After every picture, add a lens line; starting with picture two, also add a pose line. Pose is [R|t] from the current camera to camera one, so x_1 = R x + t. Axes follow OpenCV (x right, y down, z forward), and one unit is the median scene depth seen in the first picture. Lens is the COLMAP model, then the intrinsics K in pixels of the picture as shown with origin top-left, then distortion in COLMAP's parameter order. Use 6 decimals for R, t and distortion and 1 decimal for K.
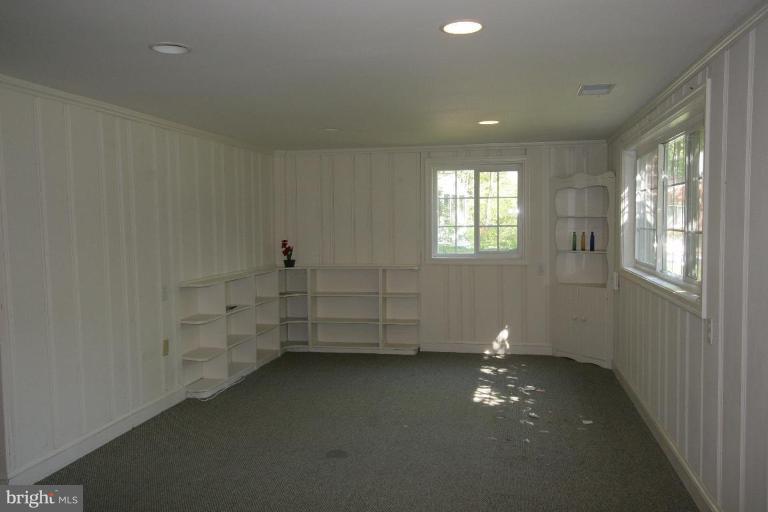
lens RADIAL K [[634.7, 0, 384.0], [0, 634.7, 256.0], [0, 0, 1]] dist [-0.009089, -0.003125]
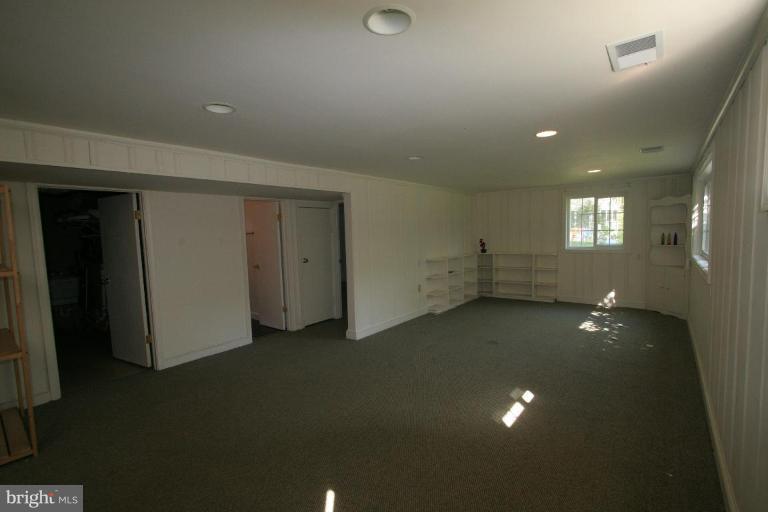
lens RADIAL K [[348.8, 0, 384.0], [0, 348.8, 256.0], [0, 0, 1]] dist [-0.007033, -0.000308]
pose [[0.889795, 0.016683, -0.456055, 0.073077], [-0.006918, 0.999710, 0.023072, 0.004212], [0.456307, -0.017375, 0.889653, -0.098405]]
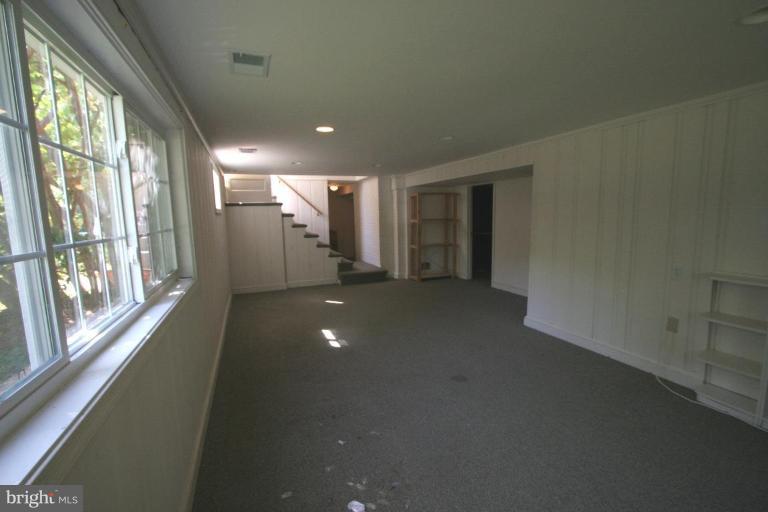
lens RADIAL K [[348.8, 0, 384.0], [0, 348.8, 256.0], [0, 0, 1]] dist [-0.007033, -0.000308]
pose [[-0.835425, 0.104521, -0.539574, 0.272981], [0.009268, 0.984290, 0.176318, -0.057617], [0.549526, 0.142300, -0.823269, 0.903376]]
